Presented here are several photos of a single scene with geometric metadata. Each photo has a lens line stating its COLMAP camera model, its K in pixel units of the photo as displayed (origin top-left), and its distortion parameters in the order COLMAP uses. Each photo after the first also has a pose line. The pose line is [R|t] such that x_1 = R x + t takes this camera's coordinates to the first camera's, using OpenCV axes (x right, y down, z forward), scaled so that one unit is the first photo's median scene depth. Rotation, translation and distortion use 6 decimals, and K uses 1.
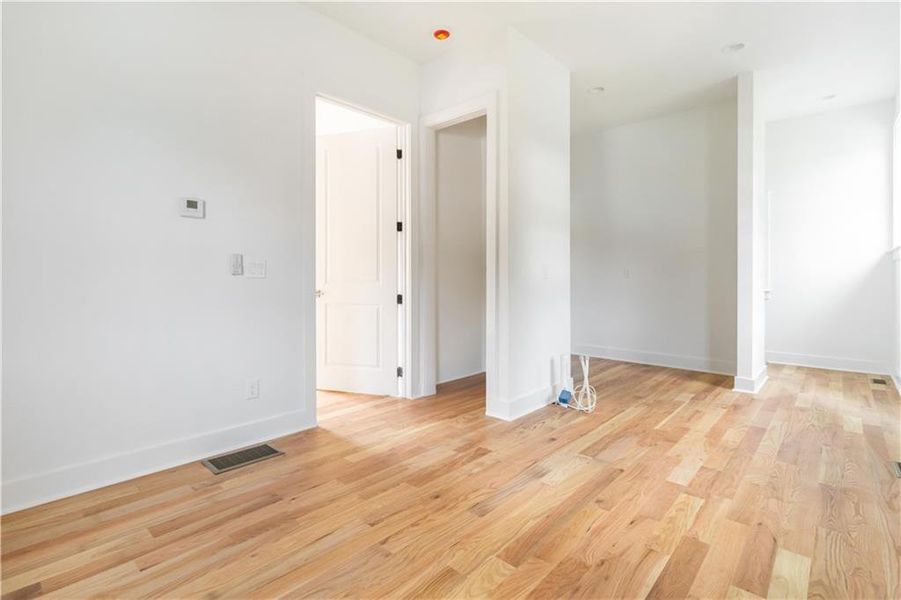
lens RADIAL K [[427.5, 0, 452.8], [0, 427.5, 295.1], [0, 0, 1]] dist [0.001707, -0.000106]
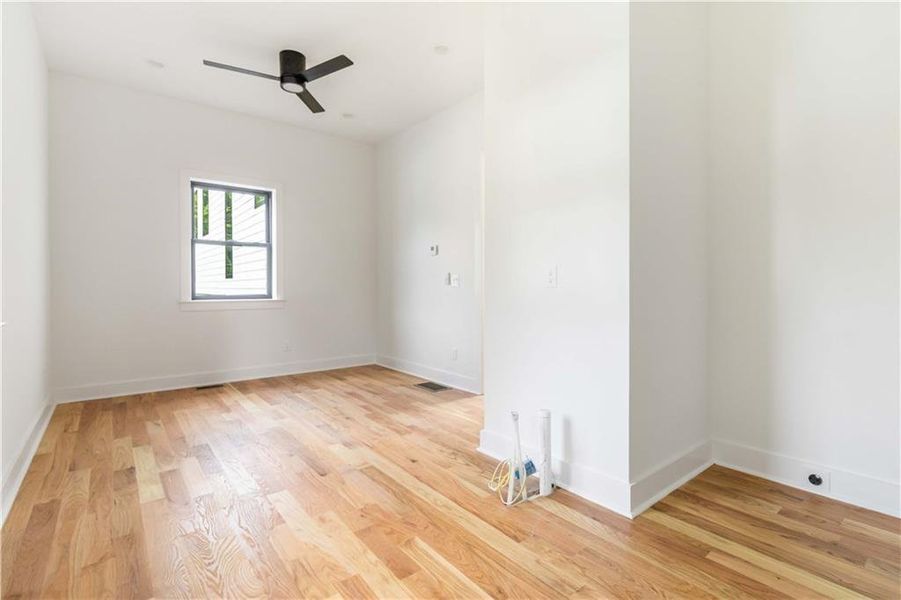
lens RADIAL K [[427.5, 0, 453.0], [0, 427.5, 295.9], [0, 0, 1]] dist [0.001707, -0.000106]
pose [[-0.162595, 0.018048, -0.986528, 1.195324], [-0.038803, 0.998942, 0.024670, -0.044910], [0.985930, 0.042292, -0.161723, 1.298248]]
